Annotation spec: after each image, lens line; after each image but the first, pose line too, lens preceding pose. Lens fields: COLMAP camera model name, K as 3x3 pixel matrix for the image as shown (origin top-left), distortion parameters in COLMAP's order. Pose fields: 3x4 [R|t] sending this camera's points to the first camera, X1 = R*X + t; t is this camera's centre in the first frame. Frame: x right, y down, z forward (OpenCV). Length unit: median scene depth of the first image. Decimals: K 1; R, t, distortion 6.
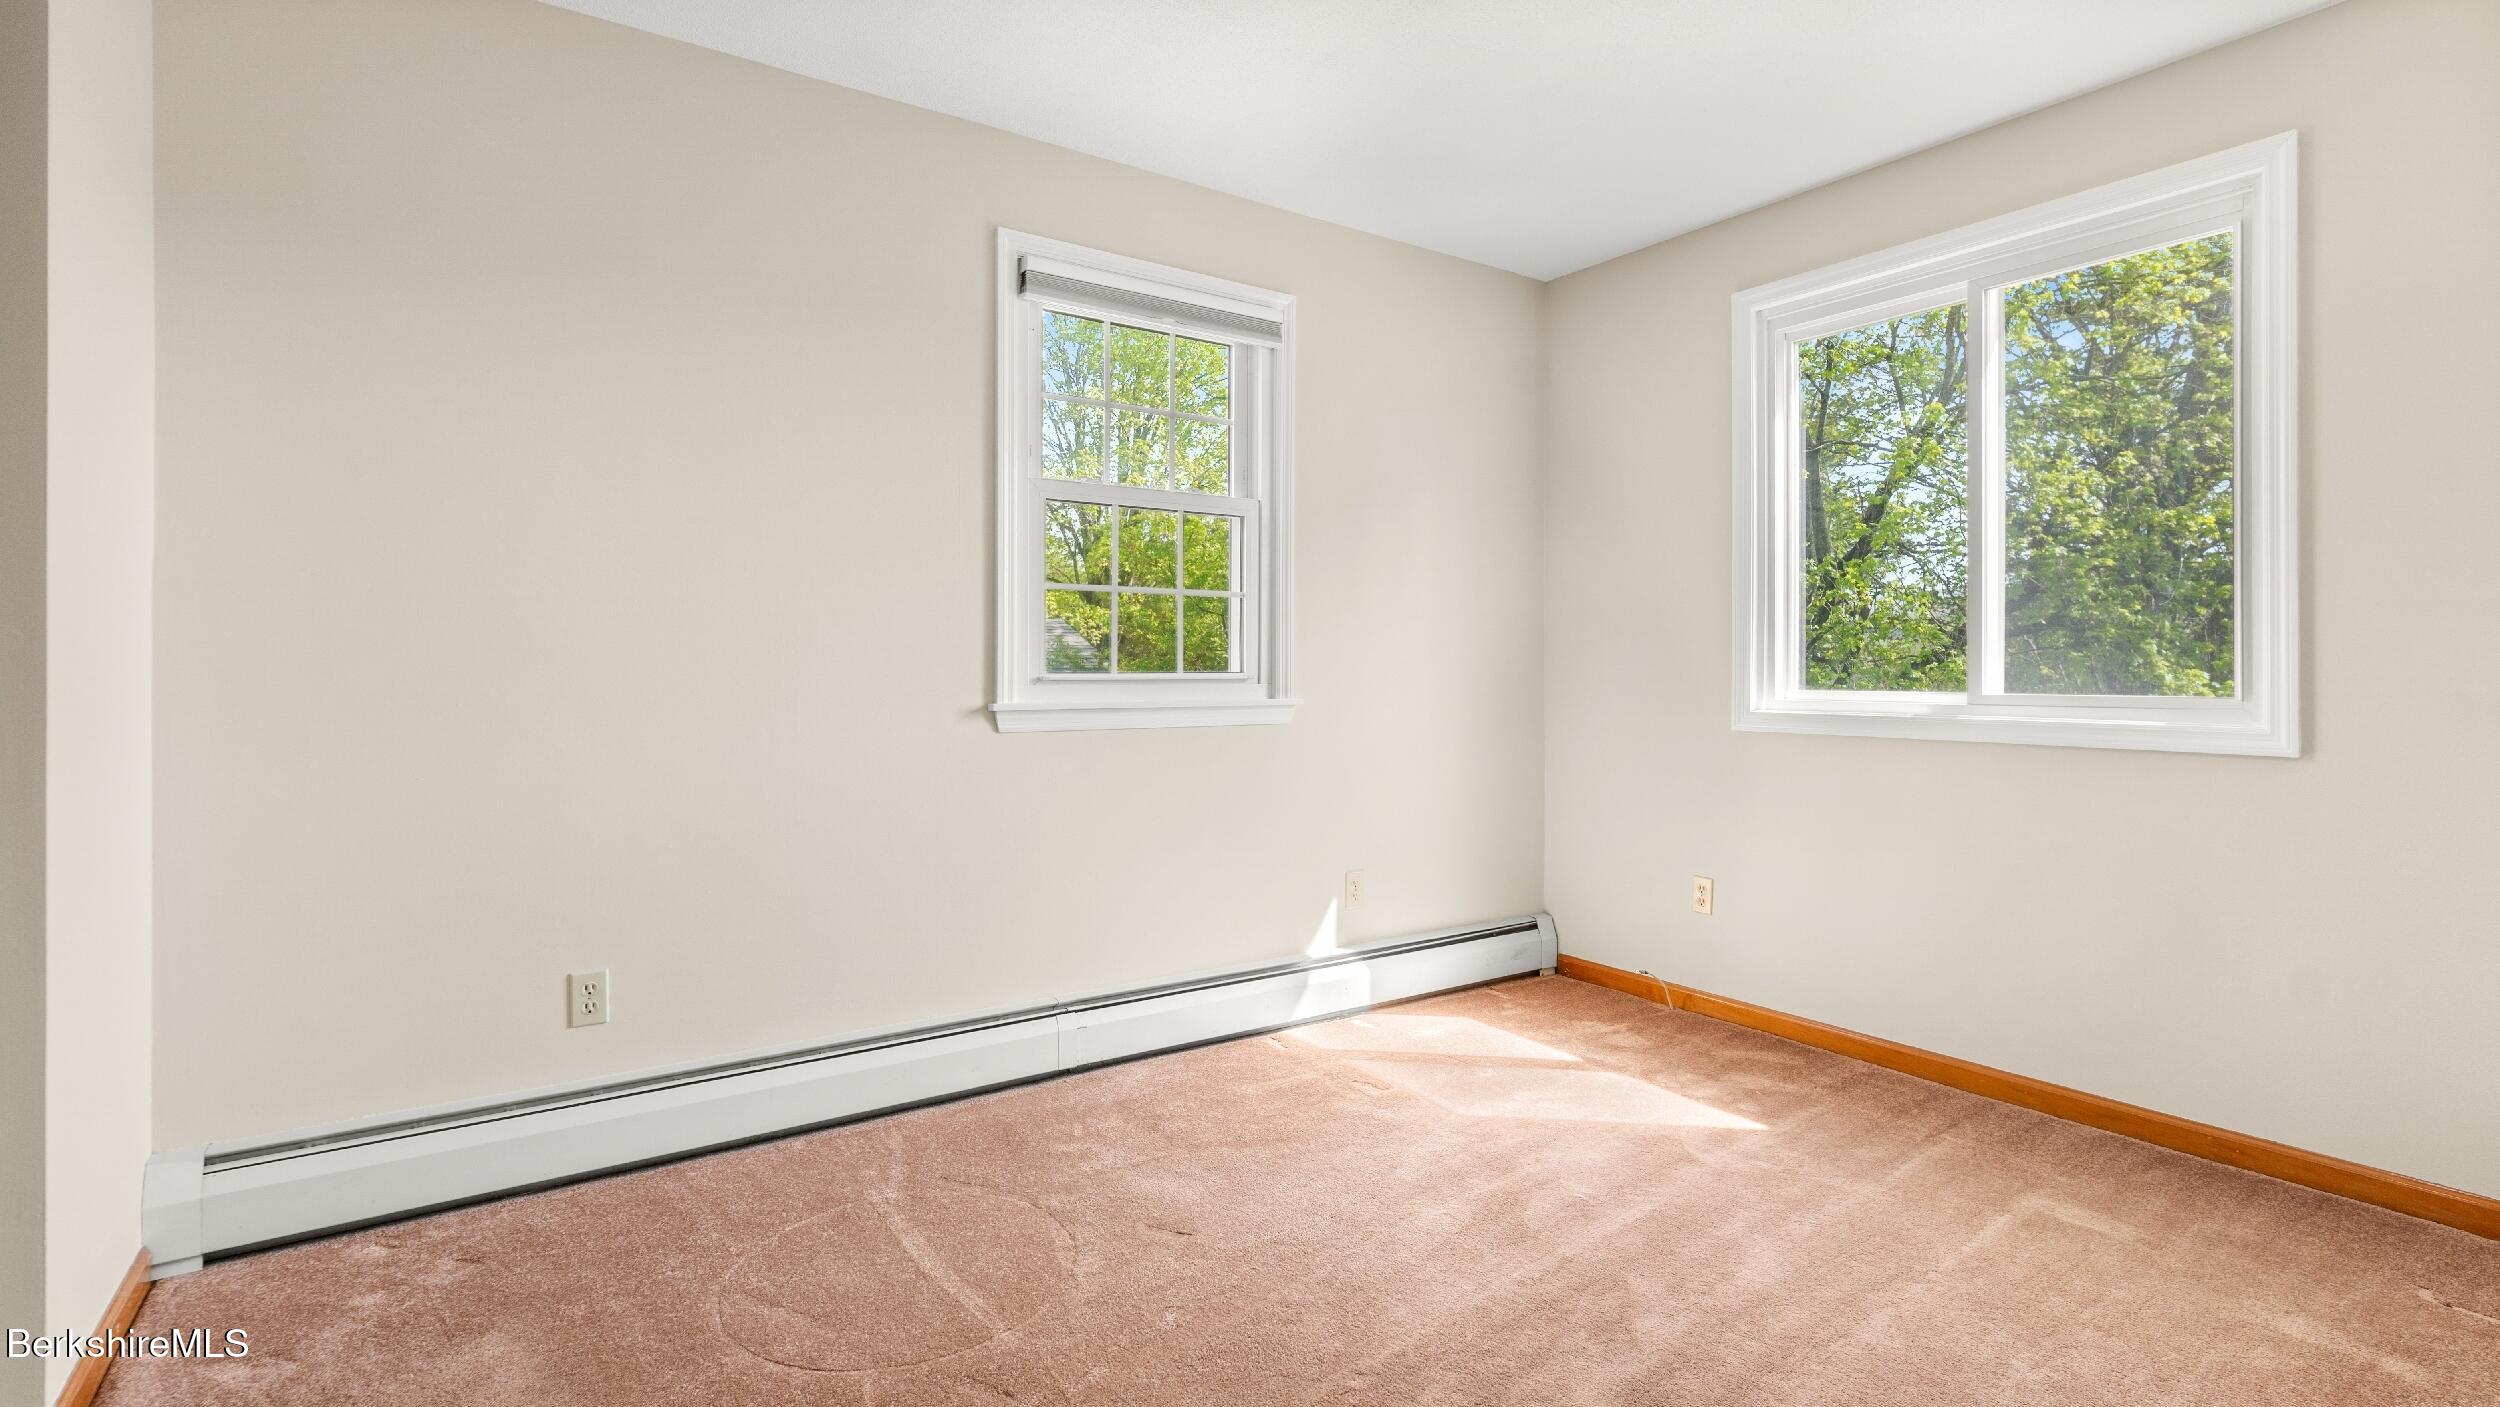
lens RADIAL K [[1168.8, 0, 1248.9], [0, 1168.8, 647.1], [0, 0, 1]] dist [0.028724, -0.000314]
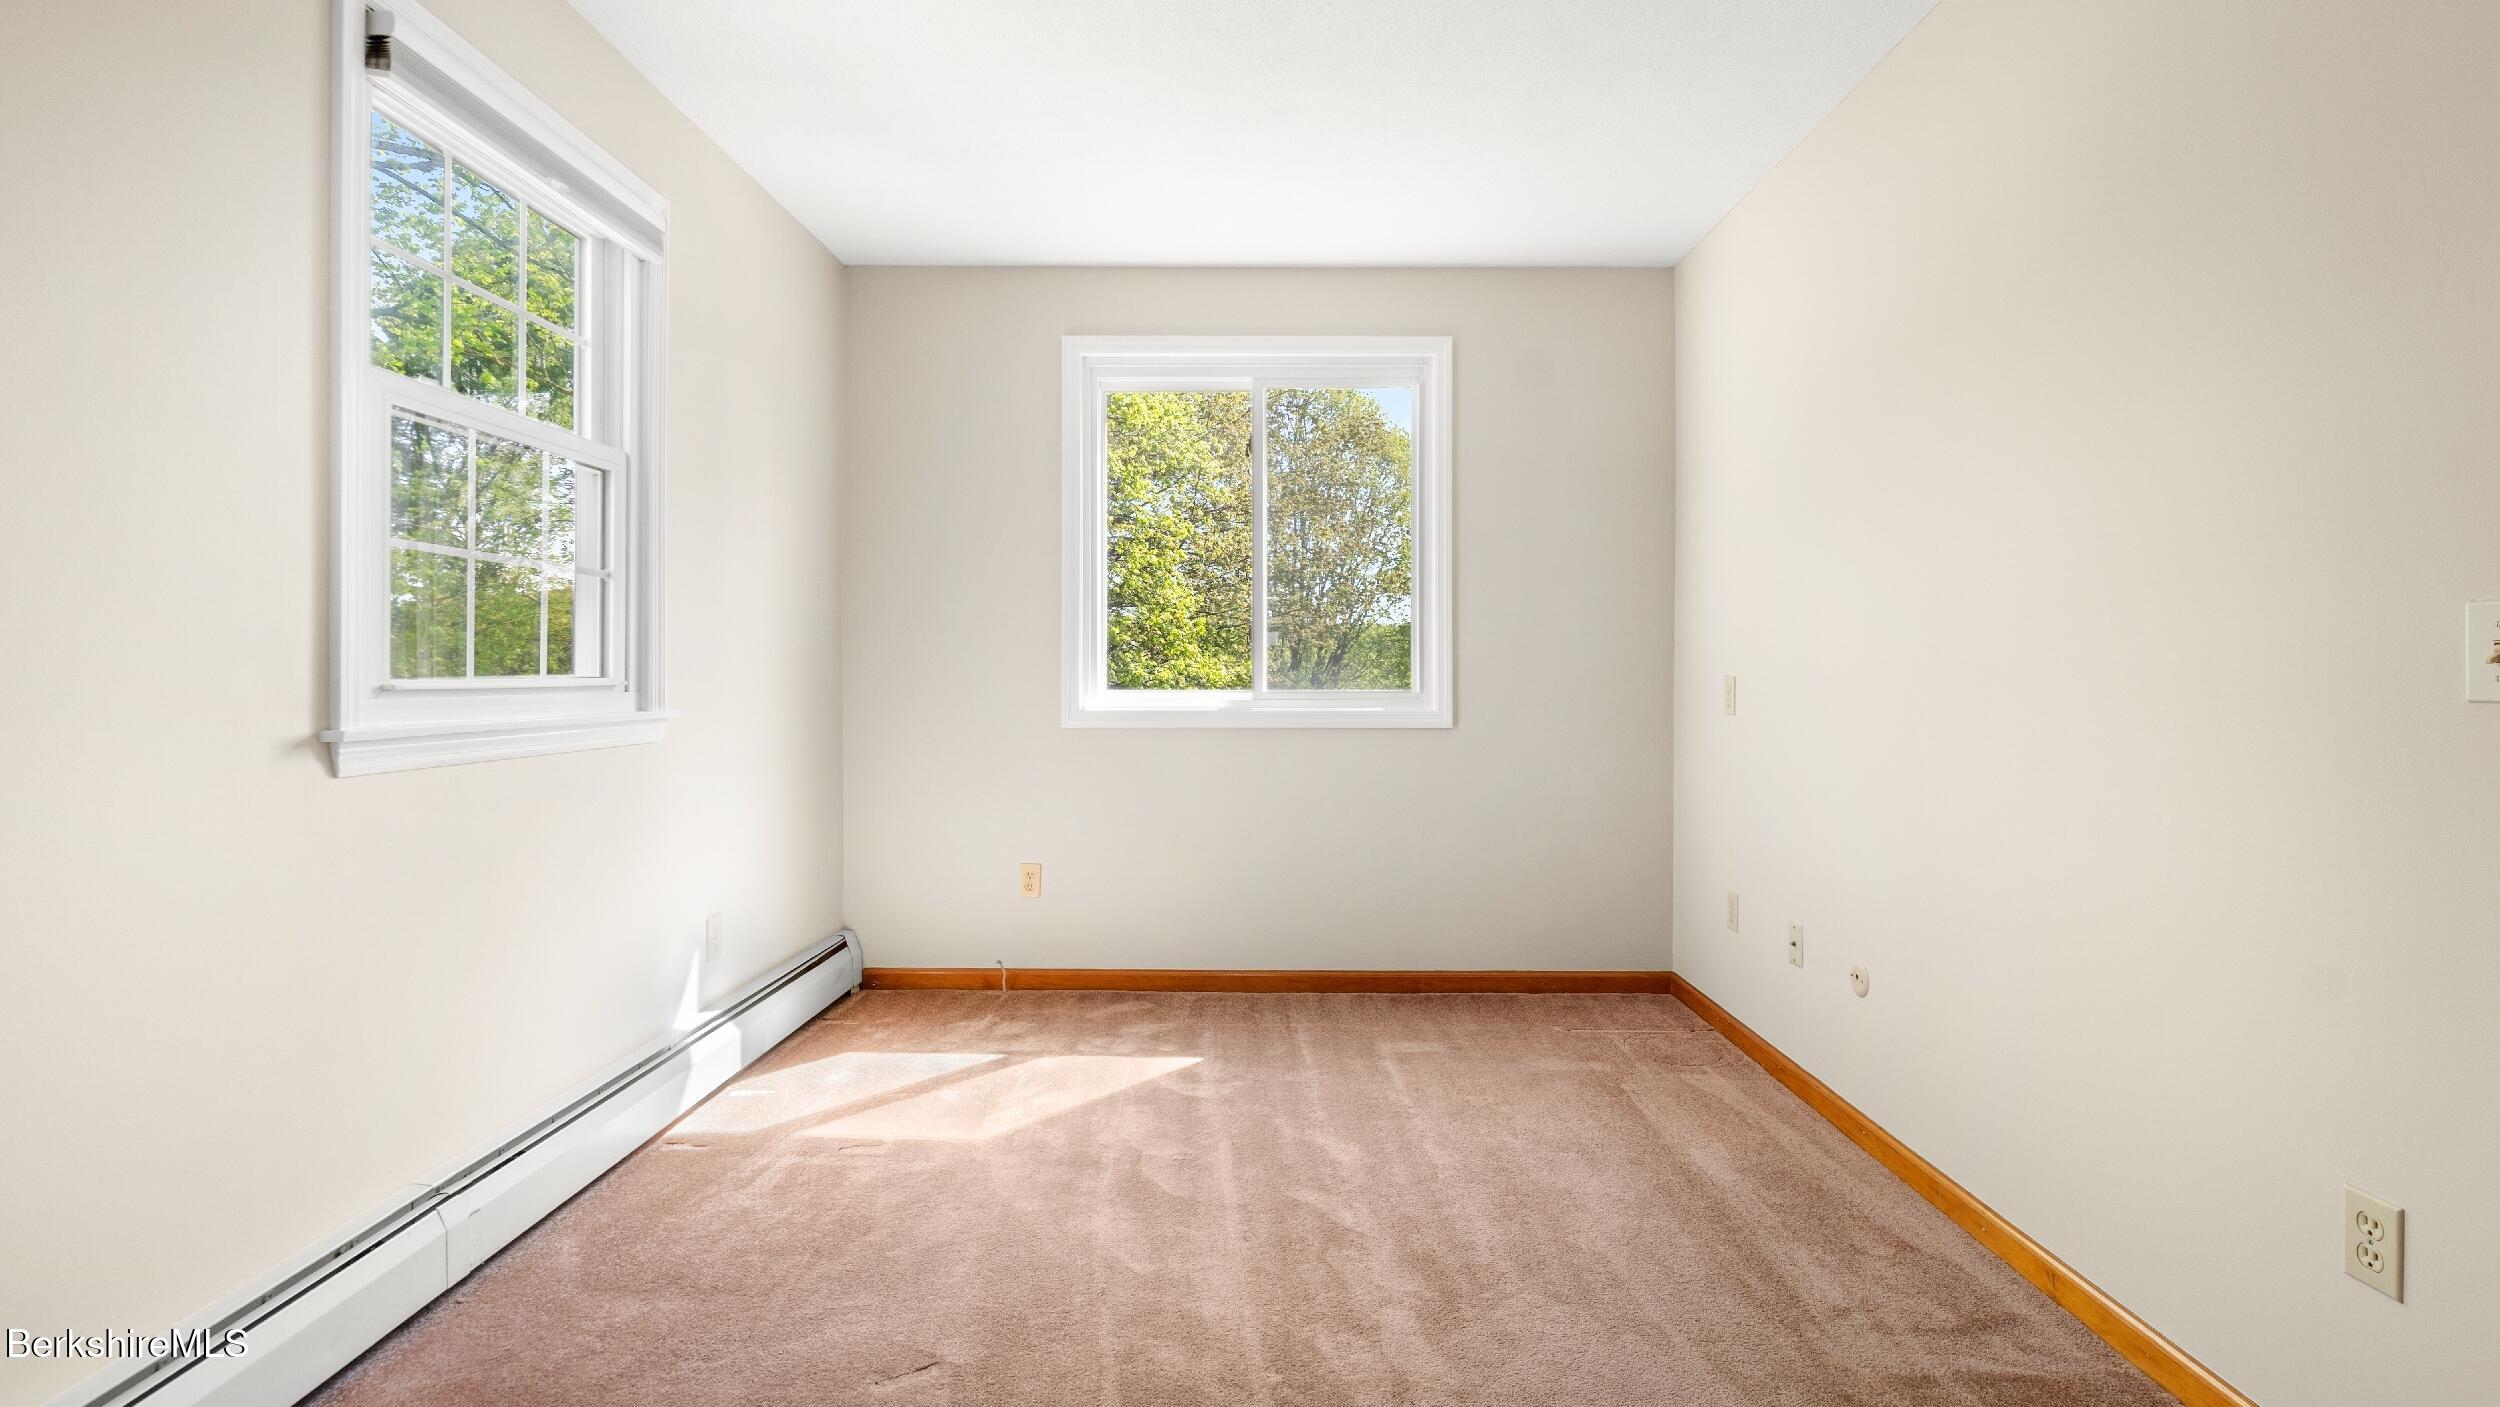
lens RADIAL K [[1141.1, 0, 1249.1], [0, 1141.1, 666.1], [0, 0, 1]] dist [-0.002957, -0.000733]
pose [[0.573670, 0.004910, 0.819072, -0.369699], [-0.015078, 0.999876, 0.004567, 0.004731], [-0.818948, -0.014970, 0.573672, 0.237230]]
